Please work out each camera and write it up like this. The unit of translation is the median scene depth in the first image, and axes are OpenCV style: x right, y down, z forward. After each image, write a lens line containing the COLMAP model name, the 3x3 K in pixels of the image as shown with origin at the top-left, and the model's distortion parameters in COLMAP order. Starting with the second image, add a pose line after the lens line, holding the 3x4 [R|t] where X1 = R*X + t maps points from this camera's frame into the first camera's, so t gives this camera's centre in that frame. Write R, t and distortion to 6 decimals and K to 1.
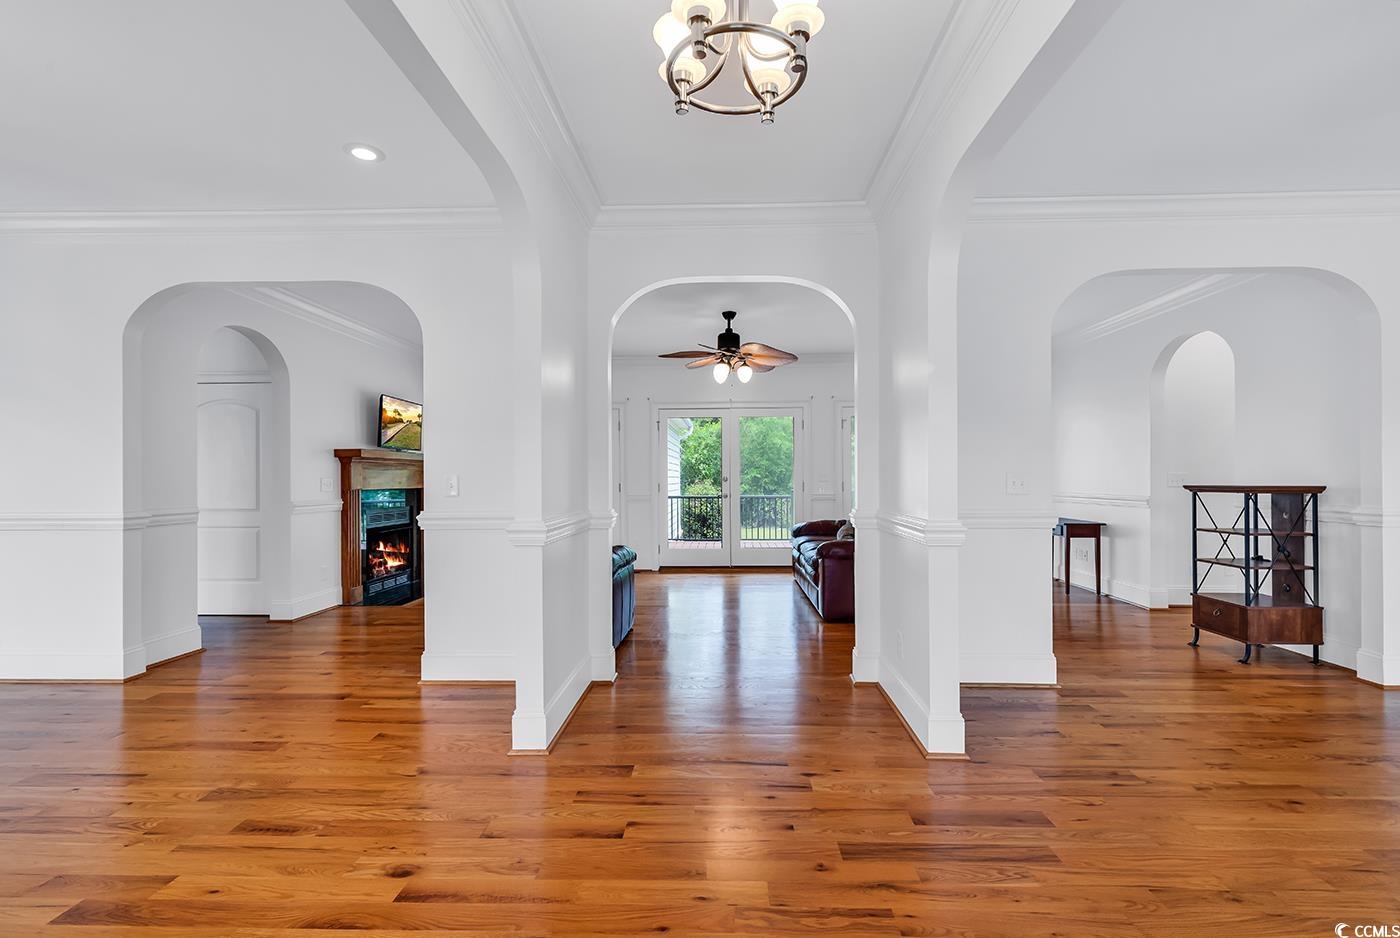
lens RADIAL K [[629.6, 0, 704.1], [0, 629.6, 474.1], [0, 0, 1]] dist [0.015693, 0.000441]
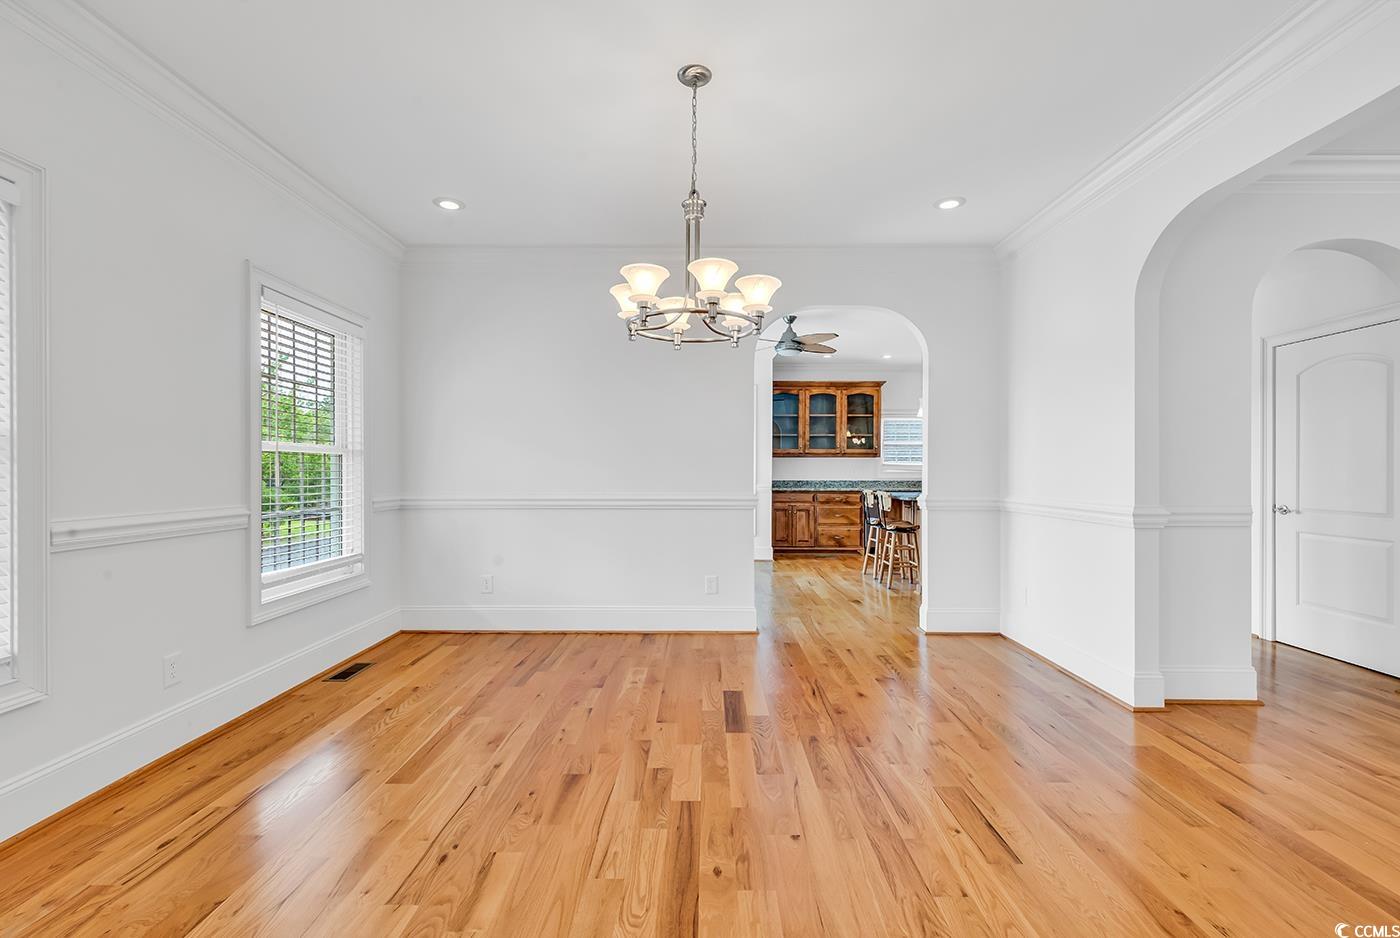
lens RADIAL K [[629.6, 0, 702.1], [0, 629.6, 468.7], [0, 0, 1]] dist [0.015693, 0.000441]
pose [[0.032542, -0.004092, -0.999462, -0.094057], [0.009537, 0.999947, -0.003784, 0.007311], [0.999425, -0.009409, 0.032580, 0.406859]]
